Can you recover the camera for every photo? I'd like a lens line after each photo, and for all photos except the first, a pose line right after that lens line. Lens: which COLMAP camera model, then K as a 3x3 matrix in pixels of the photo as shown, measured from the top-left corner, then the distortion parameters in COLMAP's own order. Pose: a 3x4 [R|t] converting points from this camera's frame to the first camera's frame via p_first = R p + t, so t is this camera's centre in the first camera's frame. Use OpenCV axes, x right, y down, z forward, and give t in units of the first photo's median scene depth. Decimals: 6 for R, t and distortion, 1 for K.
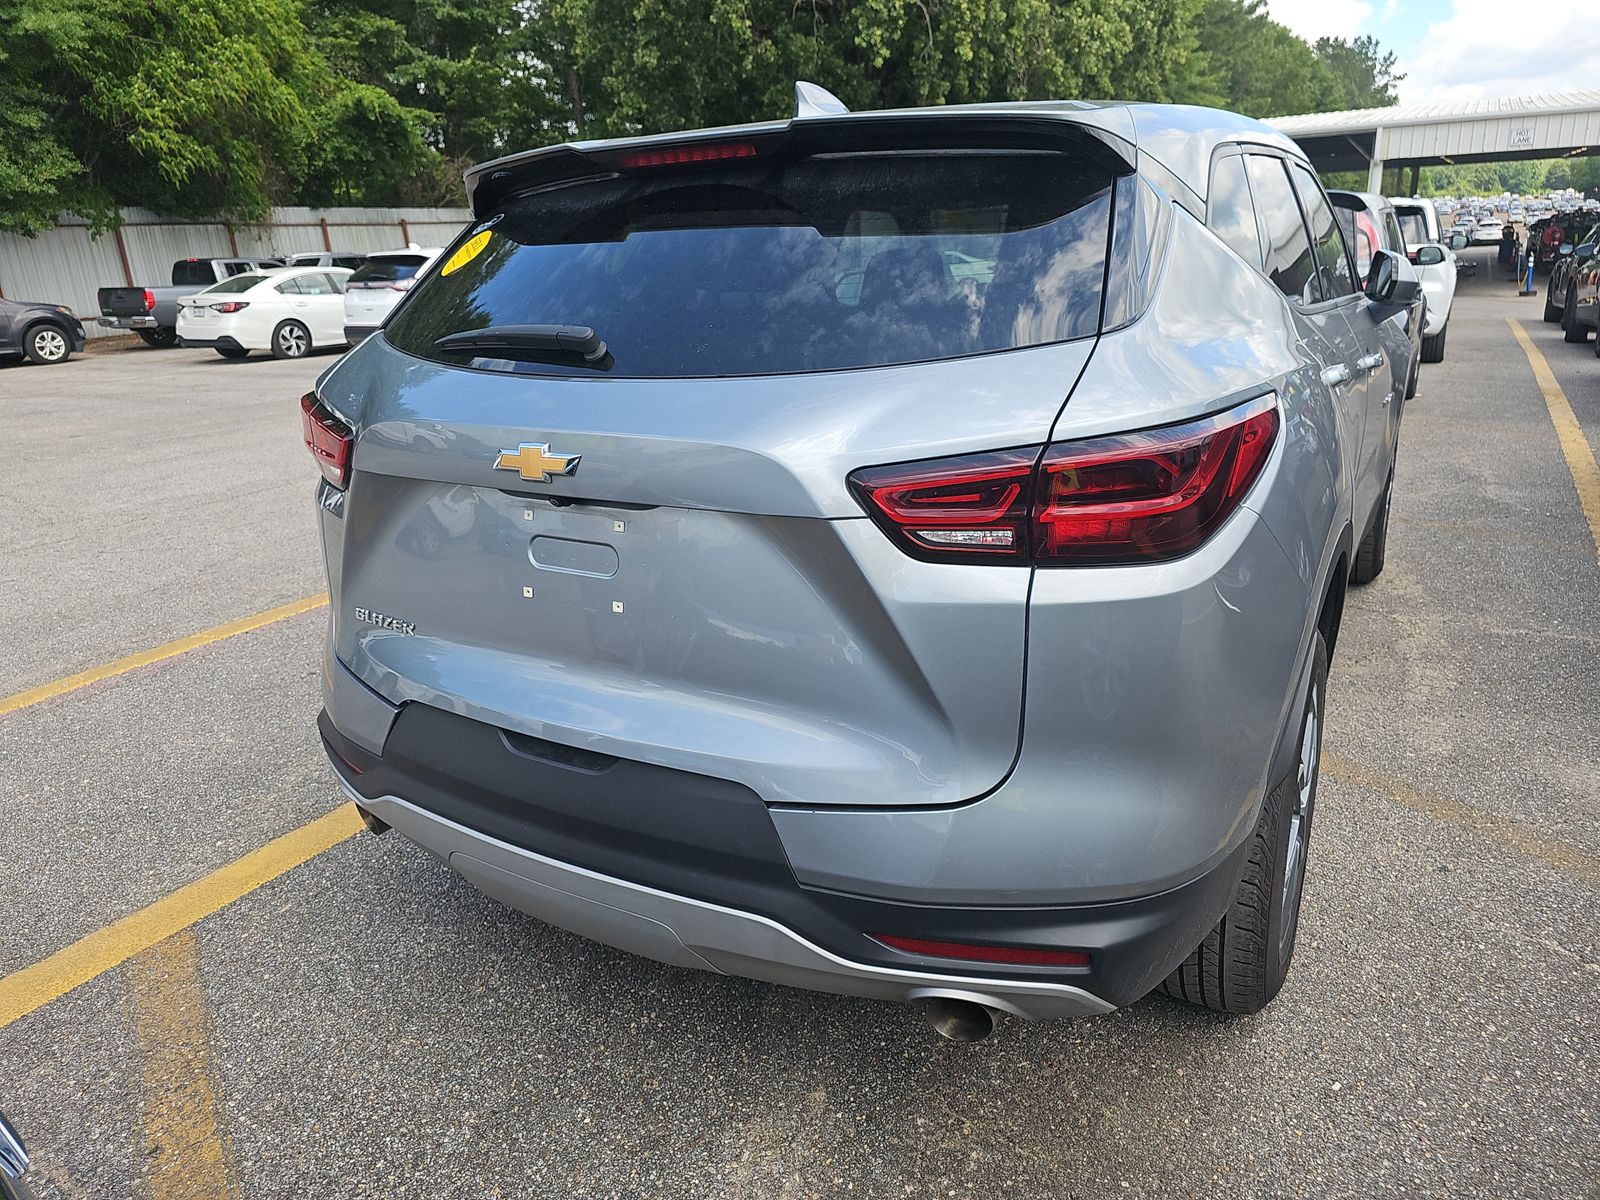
lens RADIAL K [[1145.1, 0, 773.4], [0, 1145.1, 603.7], [0, 0, 1]] dist [0.036461, -0.049252]
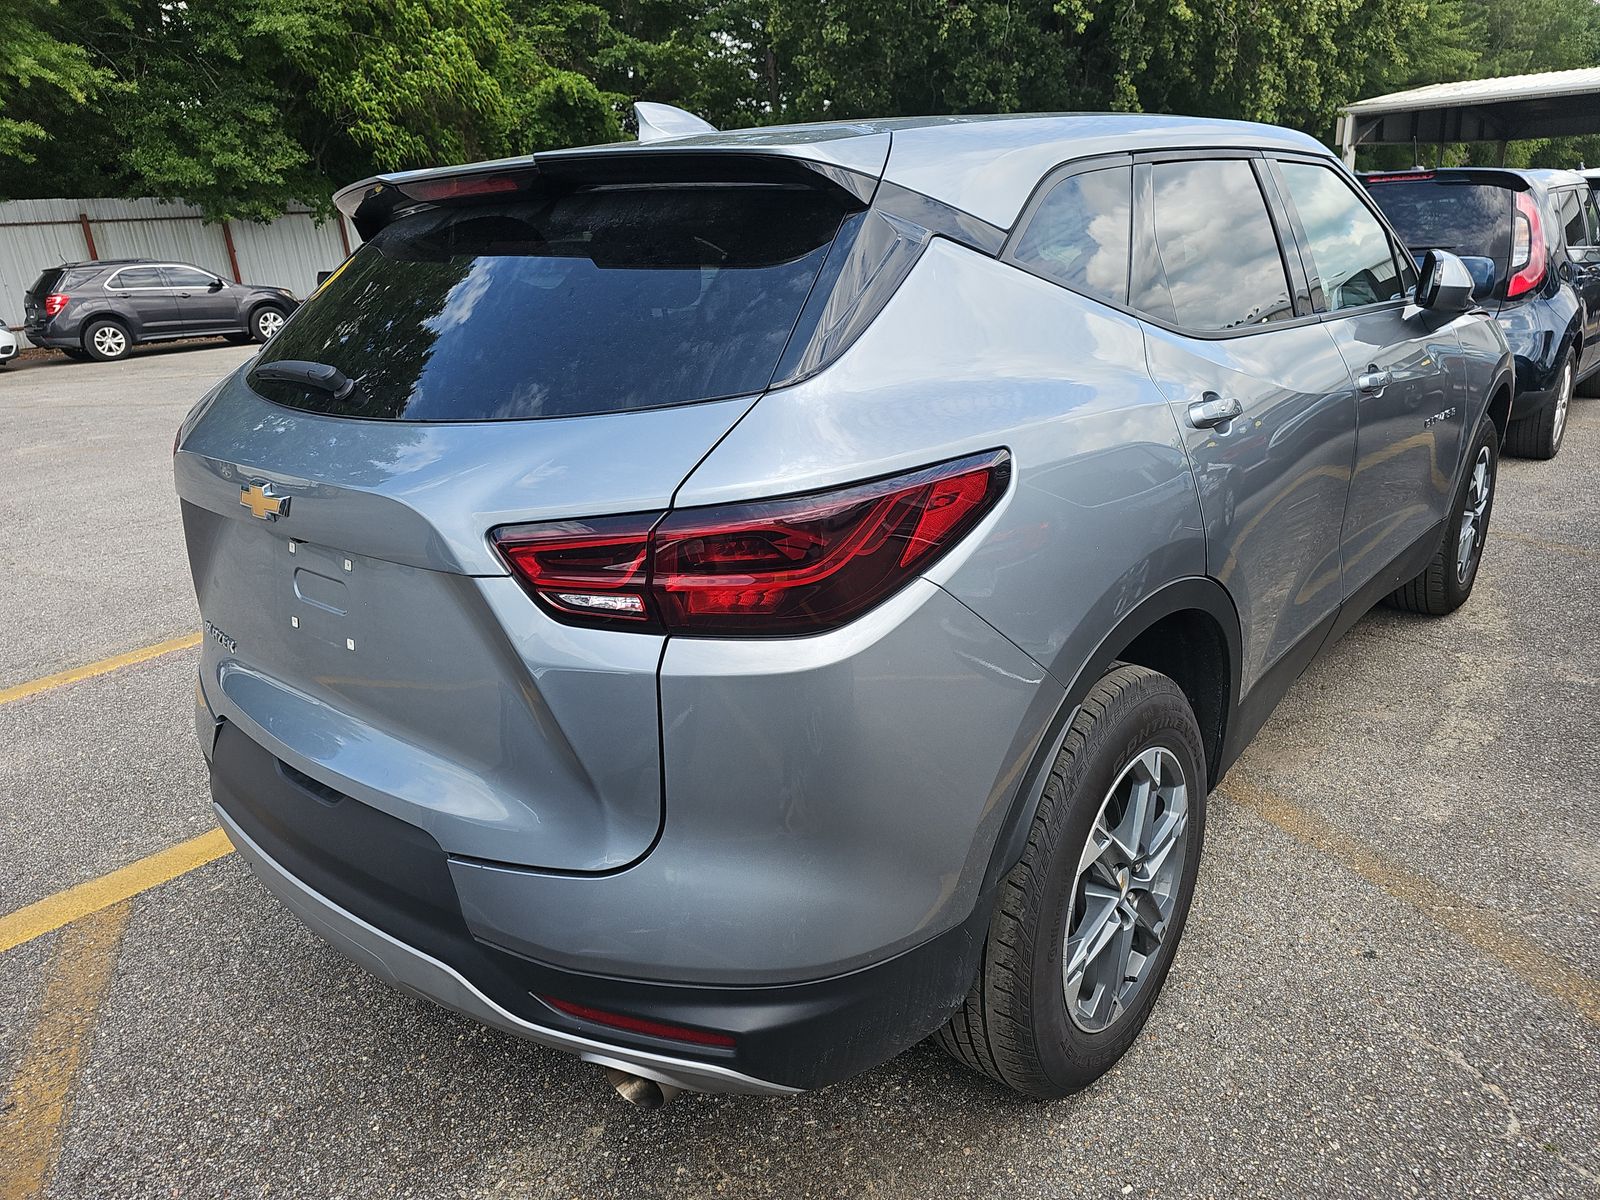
lens RADIAL K [[1145.1, 0, 773.4], [0, 1145.1, 603.7], [0, 0, 1]] dist [0.036461, -0.049252]
pose [[0.984386, 0.043642, -0.170526, 0.171246], [-0.040121, 0.998906, 0.024044, -0.030626], [0.171388, -0.016827, 0.985060, 0.023571]]
